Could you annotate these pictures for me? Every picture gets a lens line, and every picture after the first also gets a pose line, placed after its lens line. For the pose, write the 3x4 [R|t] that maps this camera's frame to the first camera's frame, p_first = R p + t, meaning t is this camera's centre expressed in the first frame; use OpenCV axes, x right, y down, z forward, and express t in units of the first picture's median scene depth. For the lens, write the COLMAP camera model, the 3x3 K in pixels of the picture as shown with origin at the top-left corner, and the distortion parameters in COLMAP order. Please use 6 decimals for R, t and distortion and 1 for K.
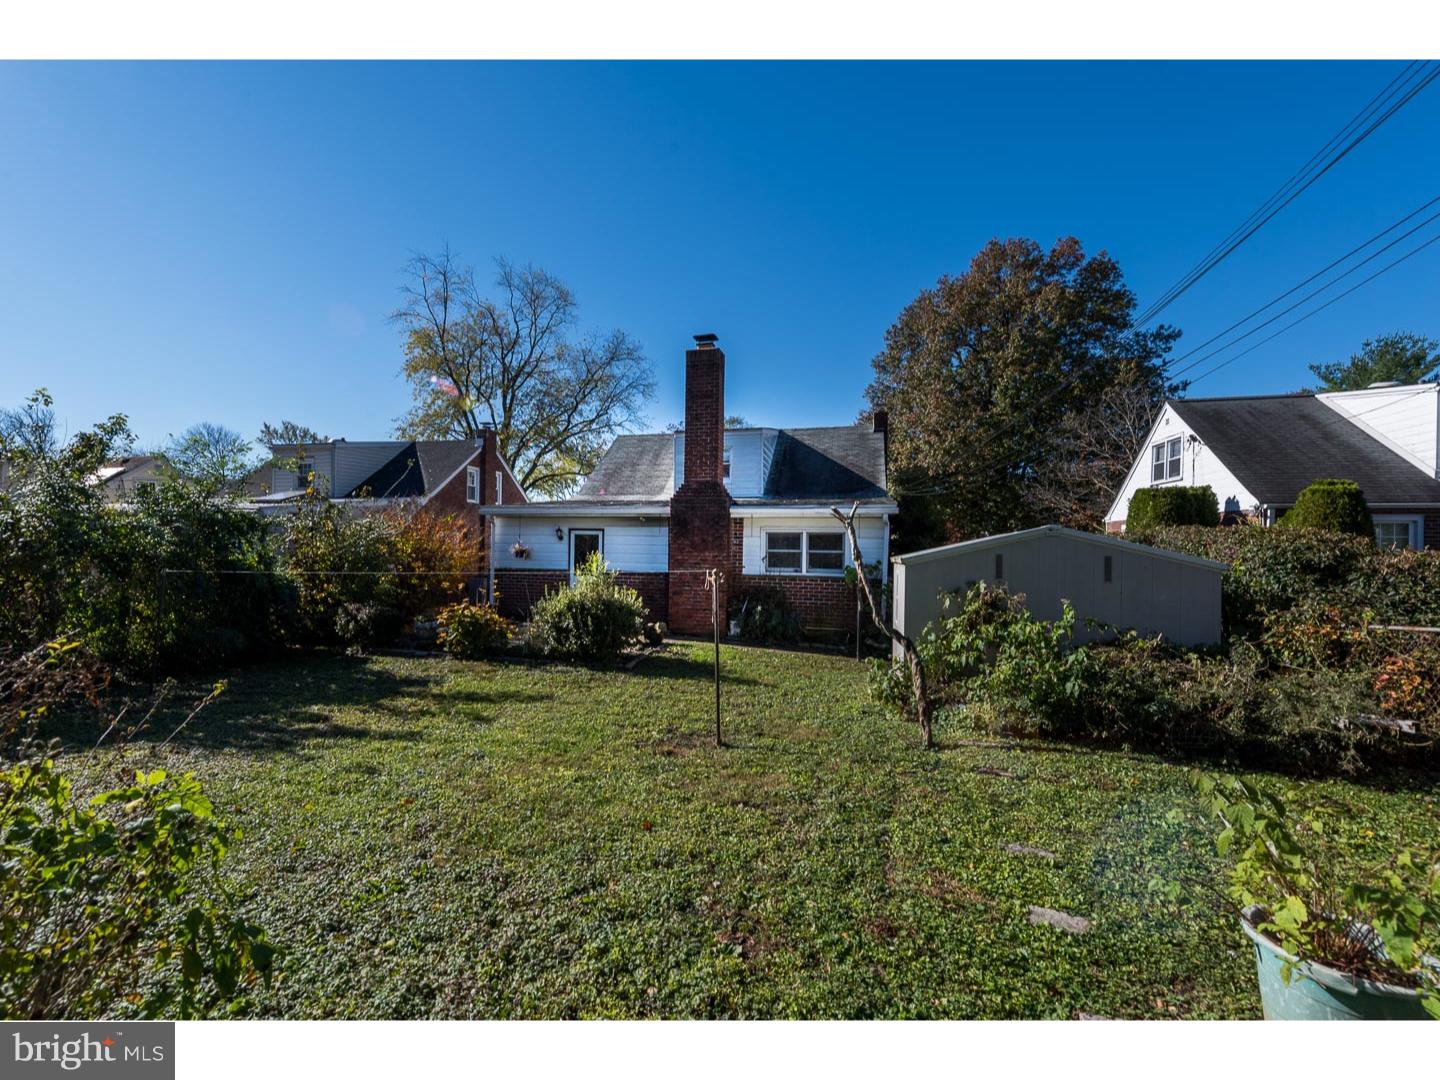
lens RADIAL K [[586.4, 0, 731.2], [0, 586.4, 542.6], [0, 0, 1]] dist [0.022947, -0.008849]
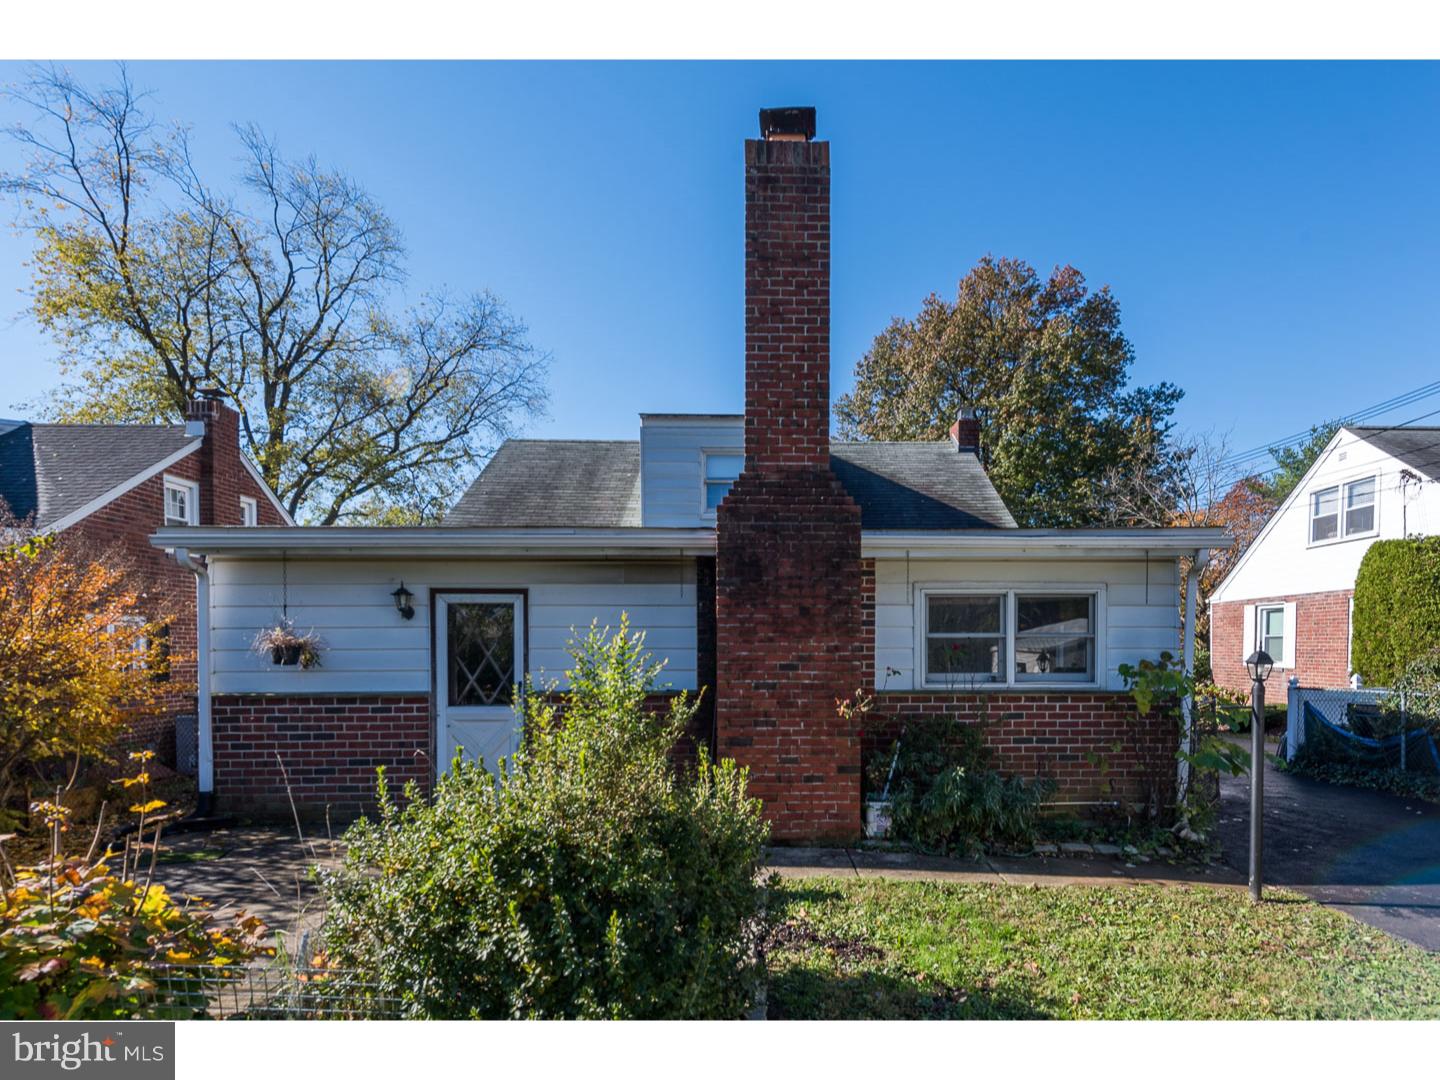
lens RADIAL K [[565.1, 0, 721.3], [0, 565.1, 665.7], [0, 0, 1]] dist [0.009246, -0.000282]
pose [[0.964495, -0.022092, 0.263177, -0.130656], [0.016627, 0.999598, 0.022978, 0.015423], [-0.263579, -0.017786, 0.964474, 0.401210]]
